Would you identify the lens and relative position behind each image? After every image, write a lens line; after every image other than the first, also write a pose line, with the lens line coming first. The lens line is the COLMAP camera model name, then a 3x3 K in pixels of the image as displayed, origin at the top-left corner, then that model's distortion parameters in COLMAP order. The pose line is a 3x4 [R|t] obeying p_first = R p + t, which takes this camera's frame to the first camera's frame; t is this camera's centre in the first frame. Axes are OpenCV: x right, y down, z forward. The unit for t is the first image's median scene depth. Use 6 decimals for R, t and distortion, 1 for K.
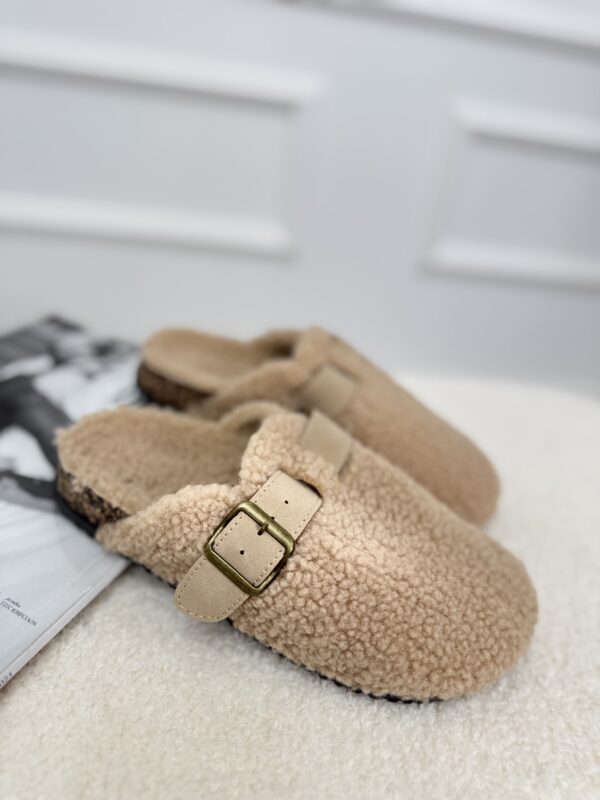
lens RADIAL K [[557.1, 0, 300.0], [0, 557.1, 400.0], [0, 0, 1]] dist [-0.025845, -0.000633]
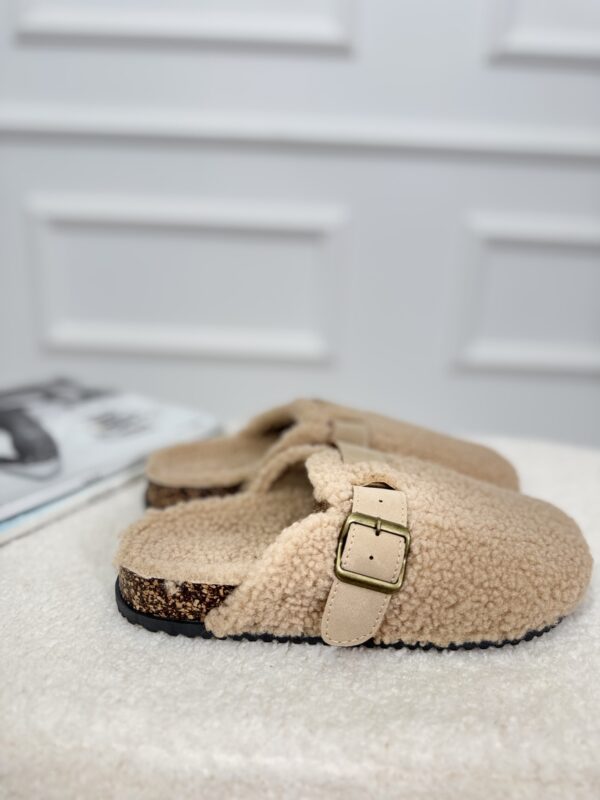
lens RADIAL K [[557.1, 0, 300.0], [0, 557.1, 400.0], [0, 0, 1]] dist [-0.025845, -0.000633]
pose [[0.896116, -0.326001, 0.301165, -0.446051], [0.377176, 0.917023, -0.129640, 0.082643], [-0.233912, 0.229764, 0.944719, -0.045859]]
